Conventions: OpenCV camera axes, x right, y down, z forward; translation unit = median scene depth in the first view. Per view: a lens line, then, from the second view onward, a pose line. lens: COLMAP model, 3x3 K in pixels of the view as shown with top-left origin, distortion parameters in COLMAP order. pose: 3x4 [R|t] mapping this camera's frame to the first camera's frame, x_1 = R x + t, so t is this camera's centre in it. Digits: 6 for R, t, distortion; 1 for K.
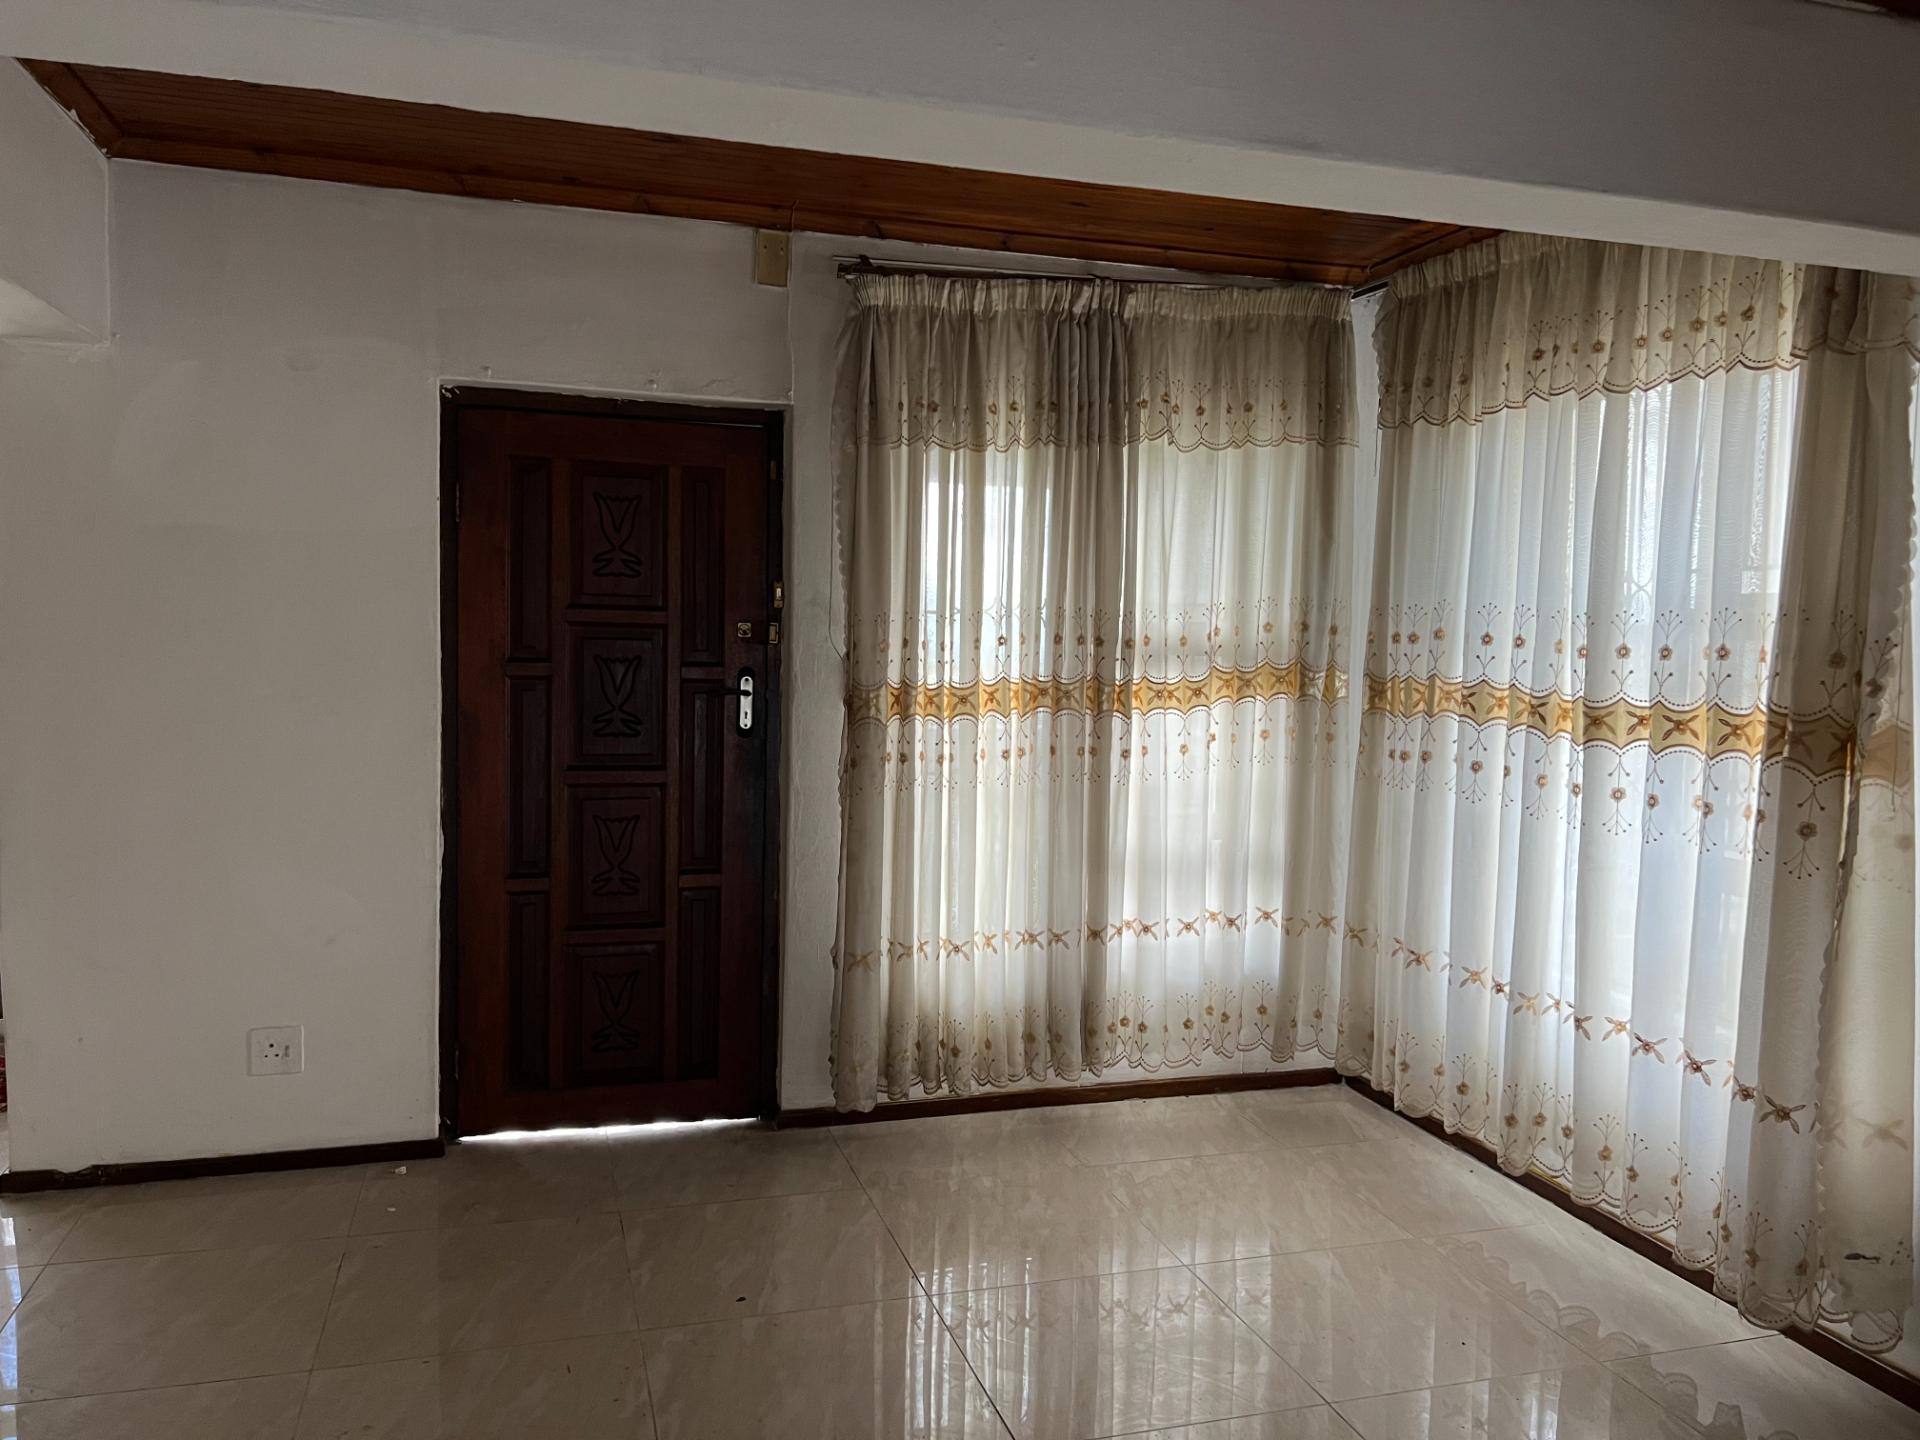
lens RADIAL K [[1445.6, 0, 956.5], [0, 1445.6, 725.2], [0, 0, 1]] dist [0.062497, -0.069134]
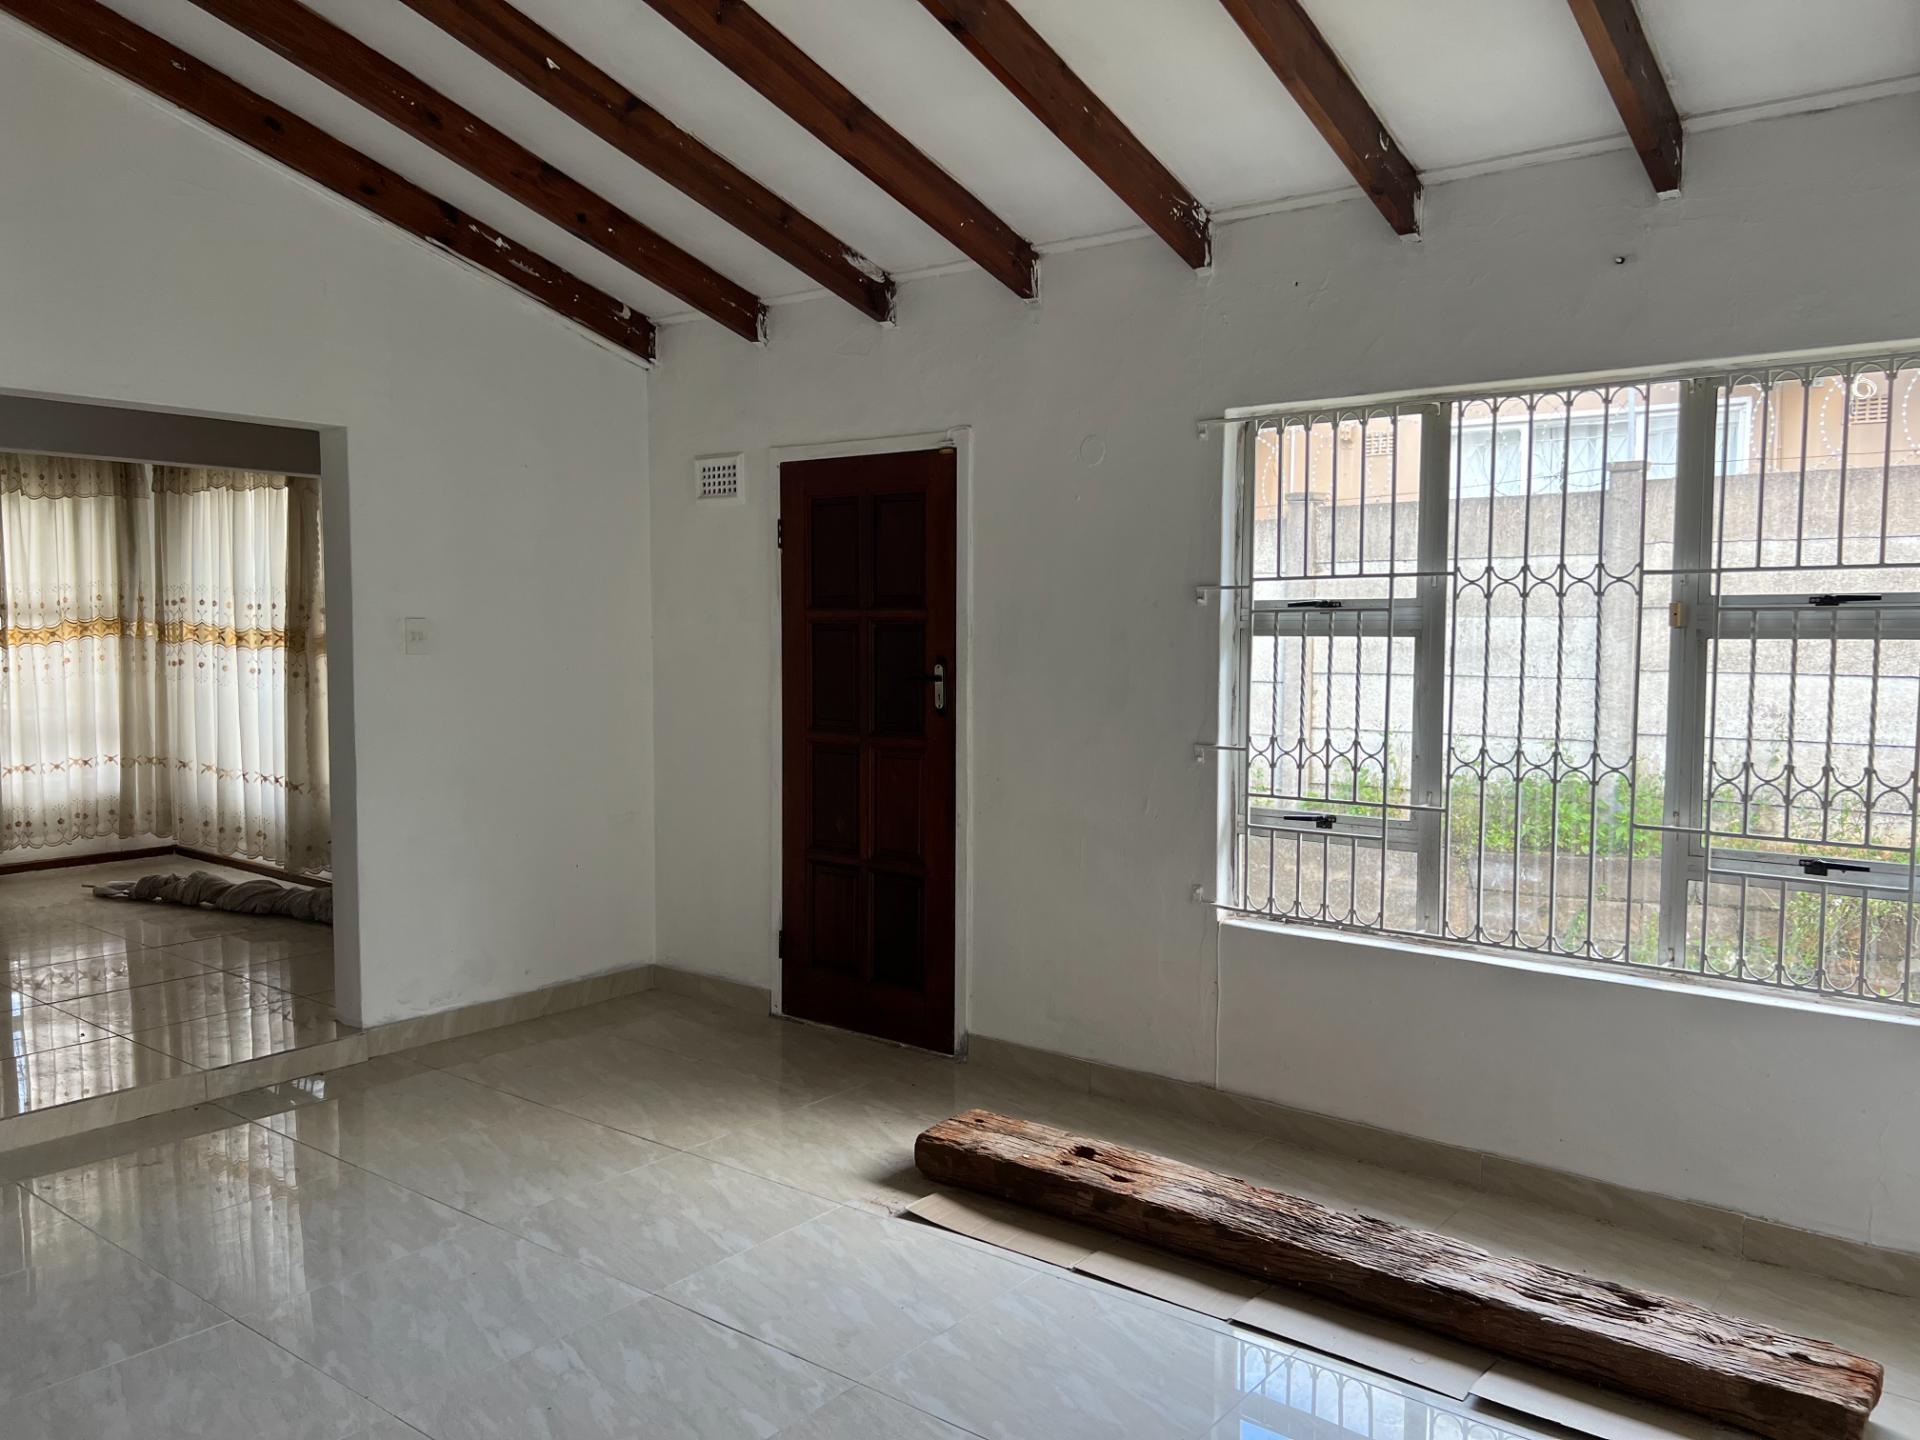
lens RADIAL K [[1445.6, 0, 959.6], [0, 1445.6, 723.9], [0, 0, 1]] dist [0.062497, -0.069134]
pose [[0.821140, -0.056496, 0.567923, 0.051744], [0.048081, 0.998399, 0.029799, 0.086616], [-0.568697, 0.002837, 0.822542, -1.104004]]
